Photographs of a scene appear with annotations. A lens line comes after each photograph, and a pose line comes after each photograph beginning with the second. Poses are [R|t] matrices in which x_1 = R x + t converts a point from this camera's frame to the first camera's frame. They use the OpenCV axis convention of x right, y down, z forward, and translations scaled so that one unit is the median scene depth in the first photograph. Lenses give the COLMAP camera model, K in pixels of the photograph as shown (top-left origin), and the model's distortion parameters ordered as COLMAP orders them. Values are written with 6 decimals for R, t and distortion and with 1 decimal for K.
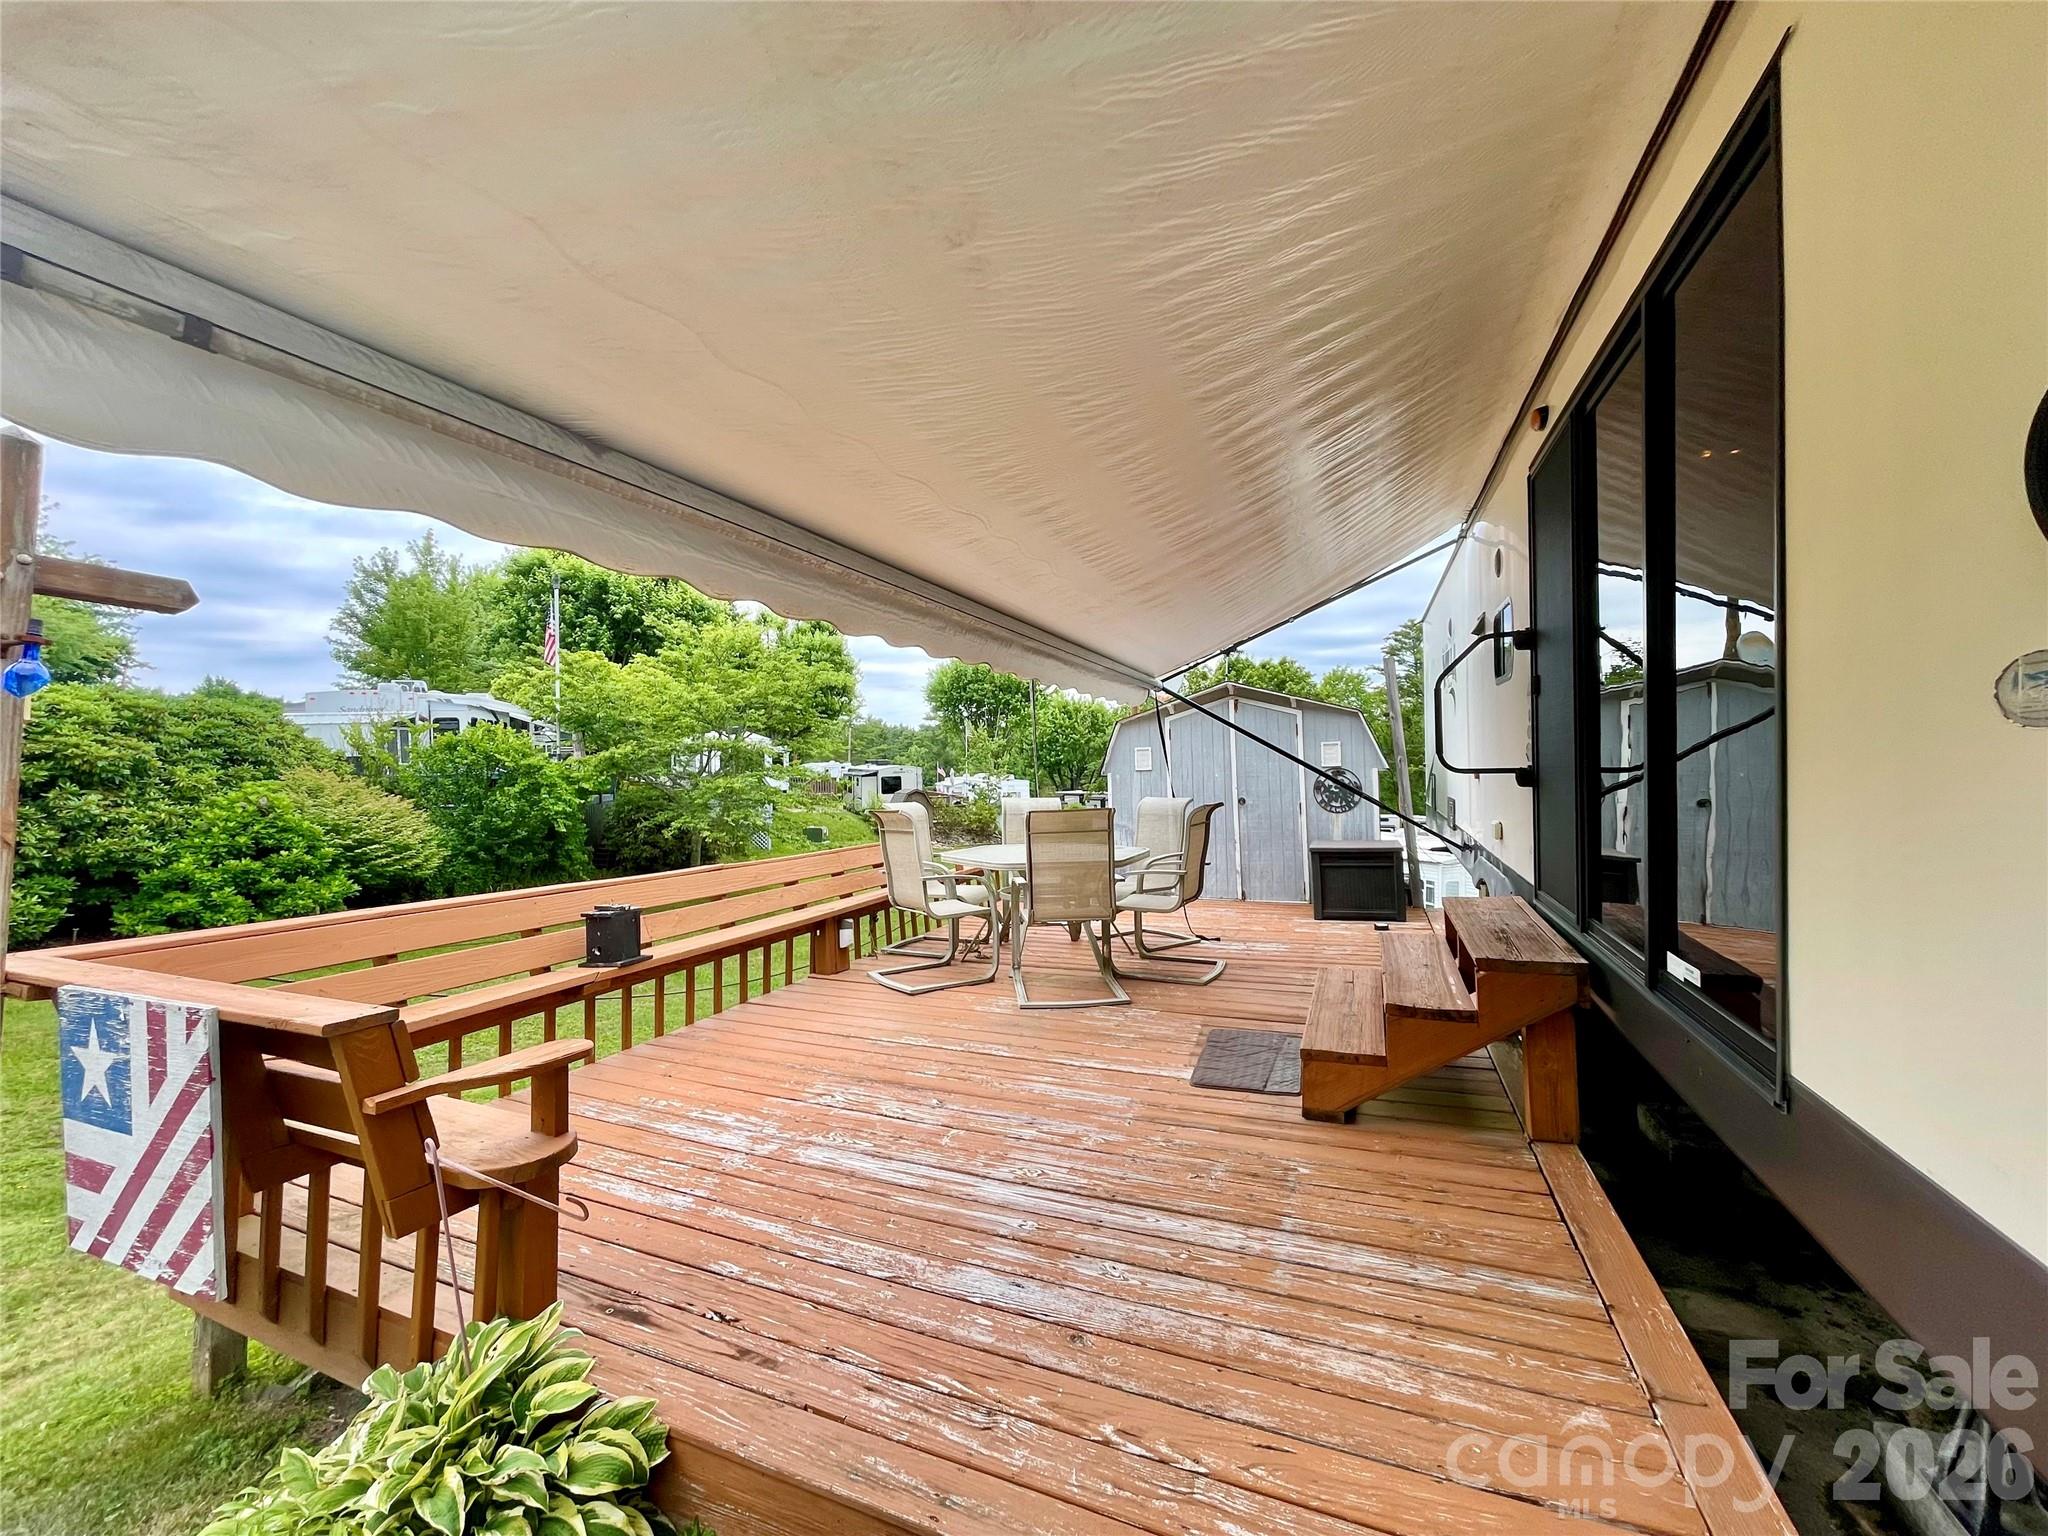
lens RADIAL K [[826.0, 0, 1030.4], [0, 826.0, 775.2], [0, 0, 1]] dist [0.000114, -0.000065]
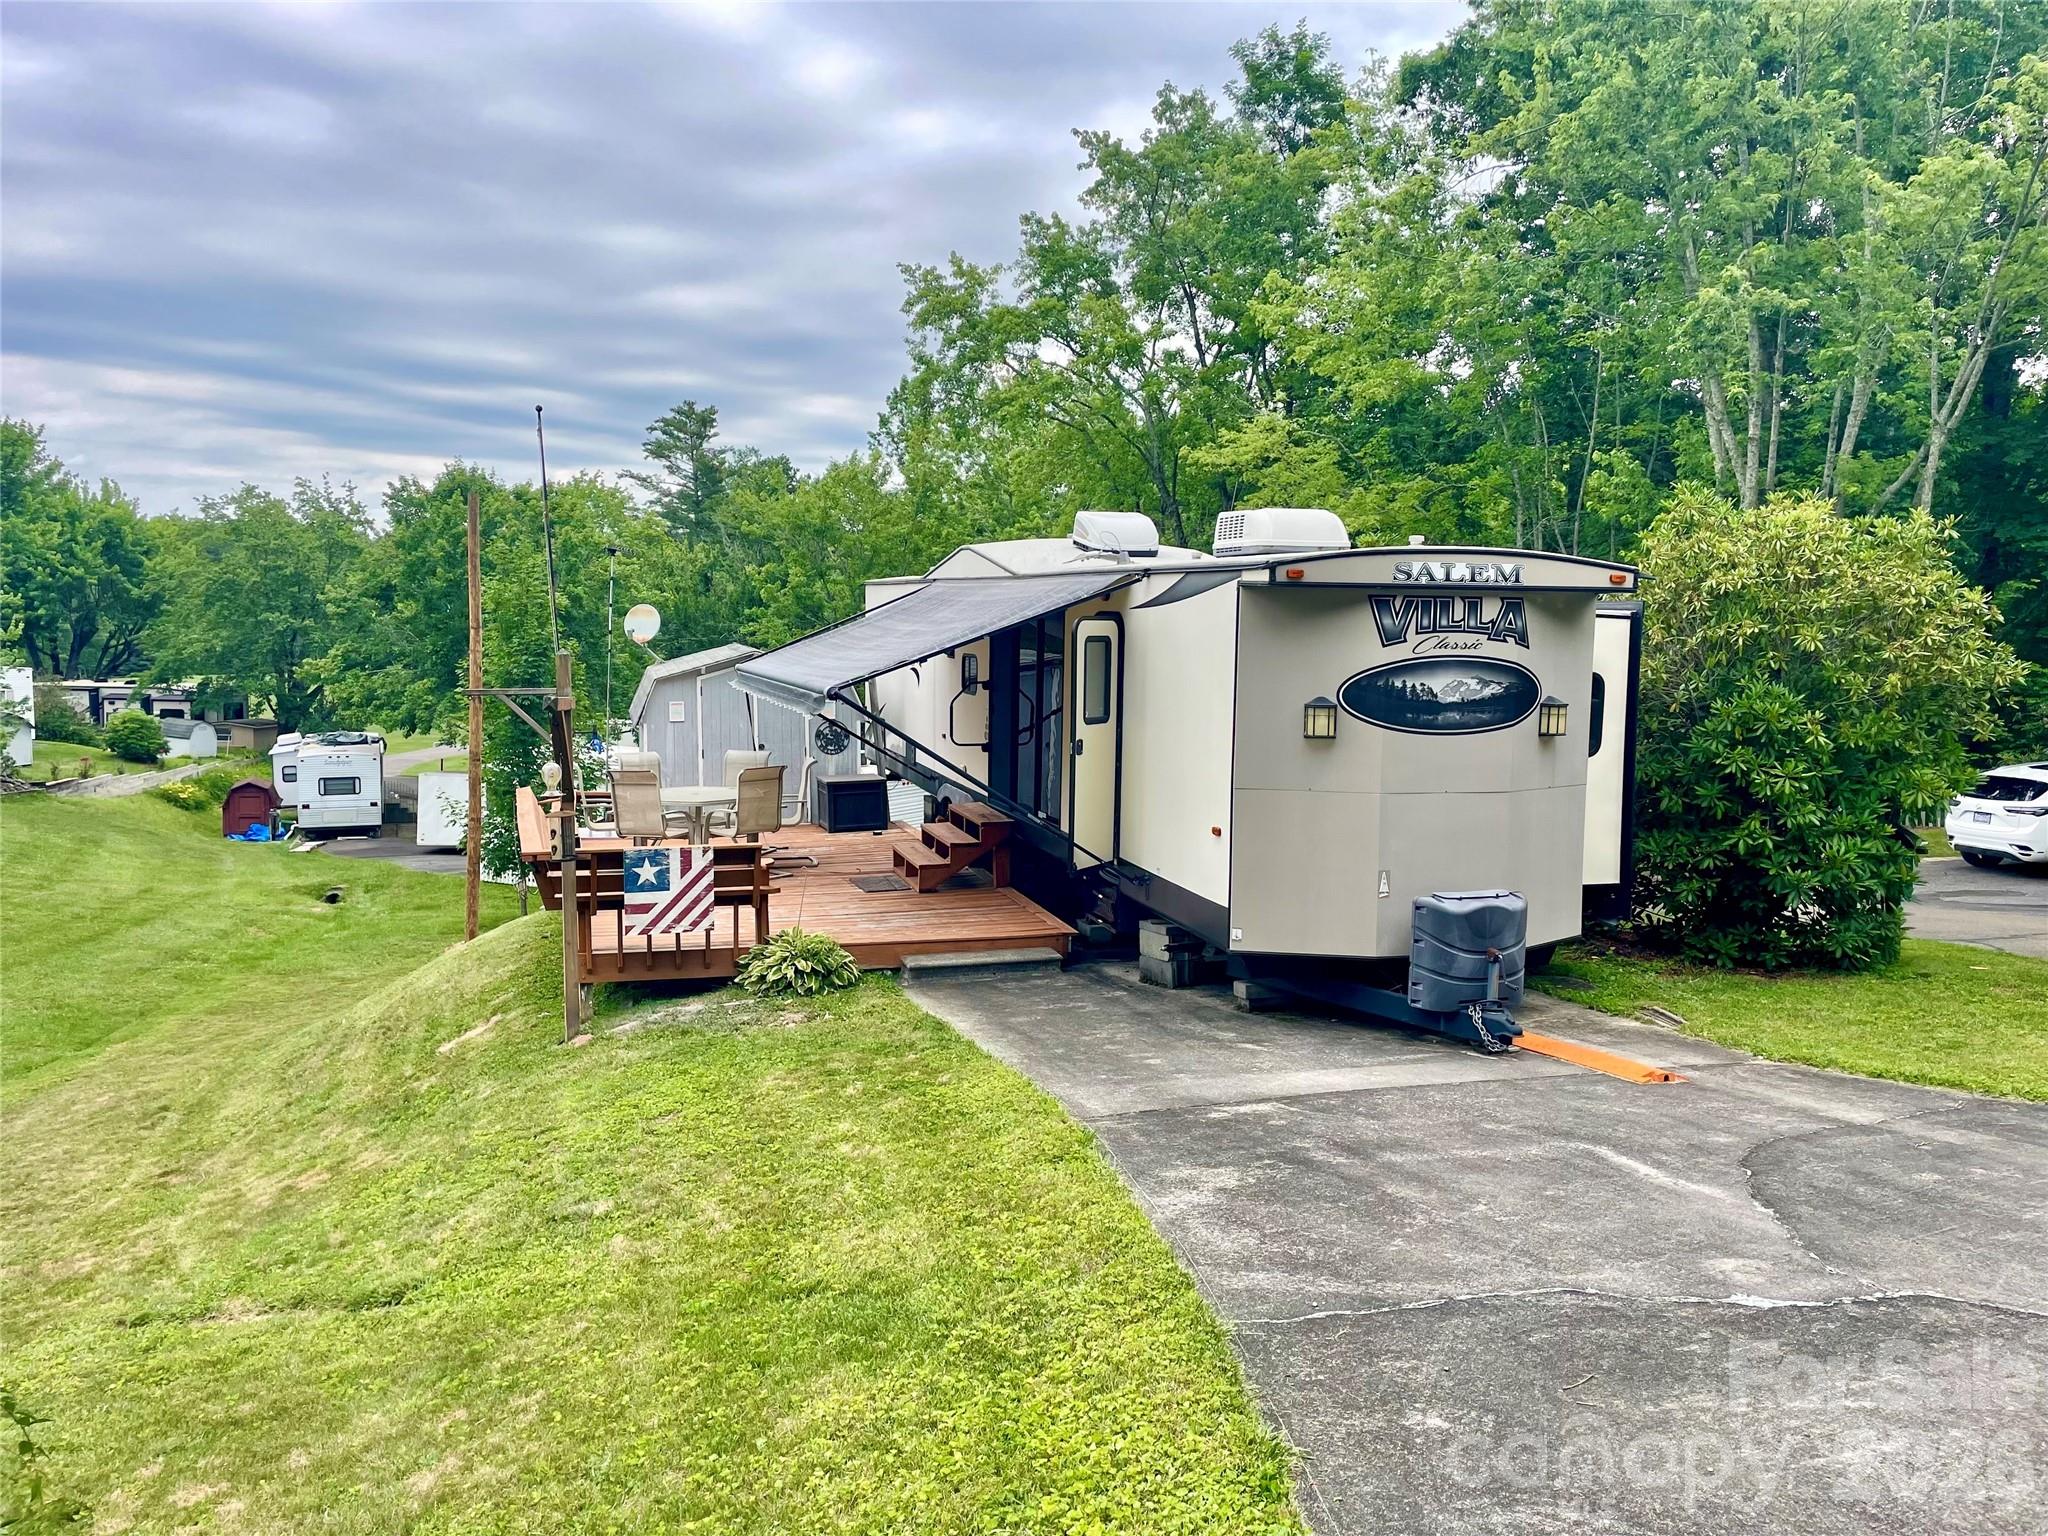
lens RADIAL K [[1561.5, 0, 1057.1], [0, 1561.5, 772.4], [0, 0, 1]] dist [0.092364, -0.105289]
pose [[0.772578, -0.038154, 0.633772, -0.525647], [-0.018101, 0.996464, 0.082053, -0.077086], [-0.634662, -0.074864, 0.769155, -0.644841]]
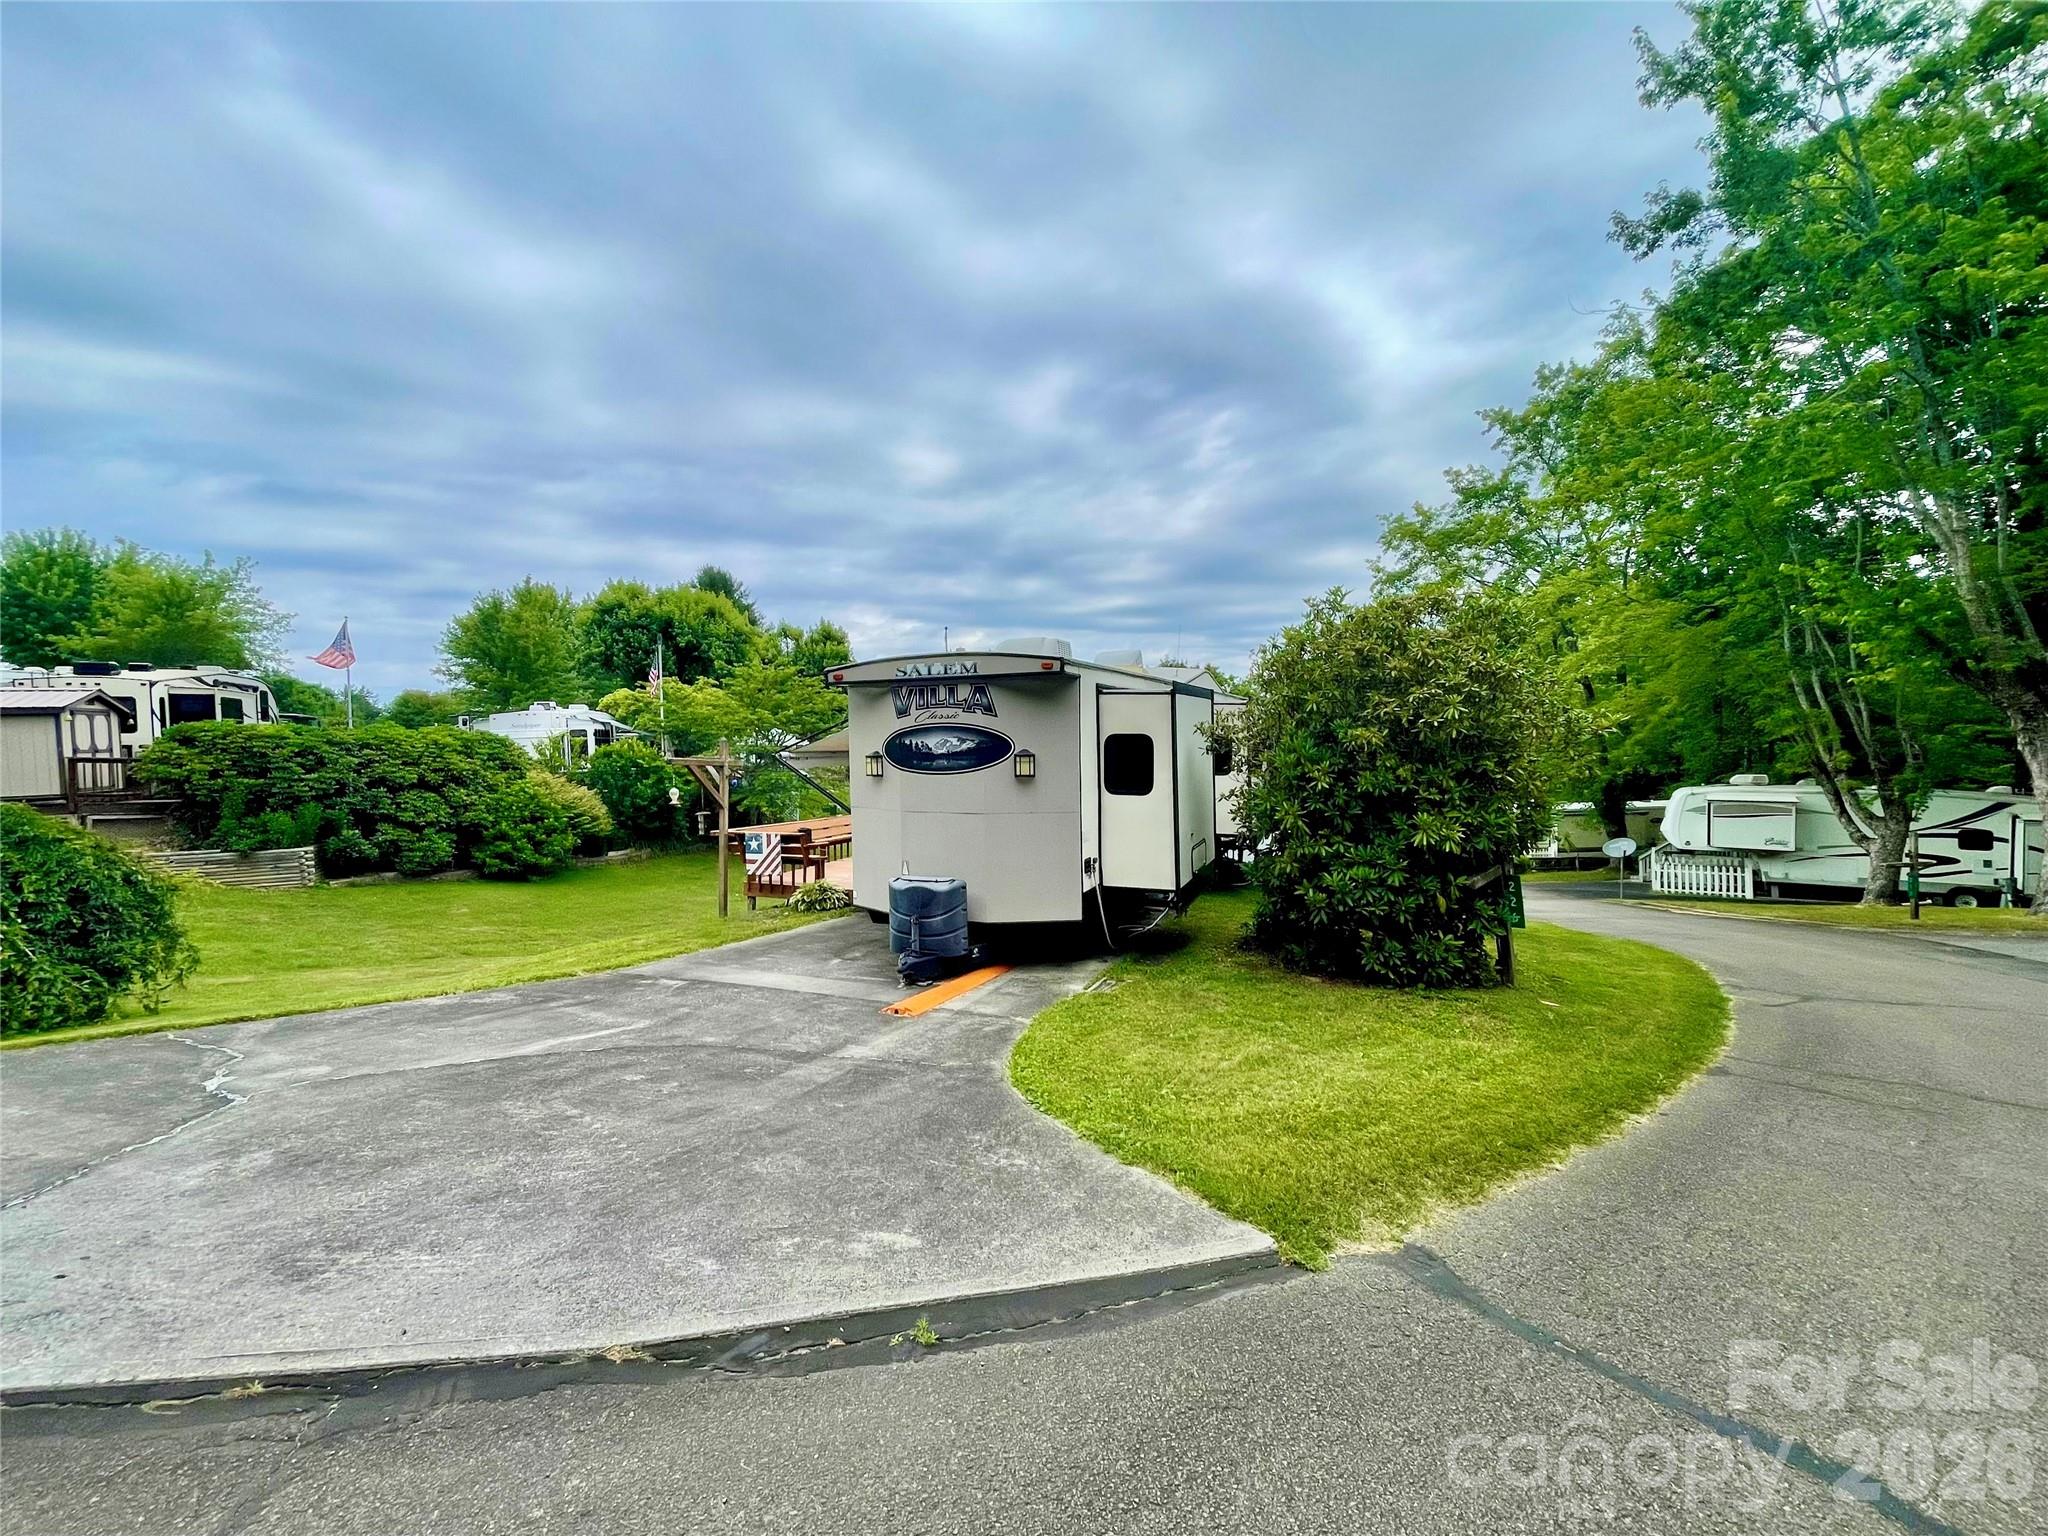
lens RADIAL K [[842.3, 0, 1024.0], [0, 842.3, 768.0], [0, 0, 1]] dist [-0.003318, -0.000032]
pose [[0.999888, -0.004605, -0.014261, 0.155452], [0.004933, 0.999723, 0.023008, -0.055893], [0.014151, -0.023076, 0.999634, -0.796964]]
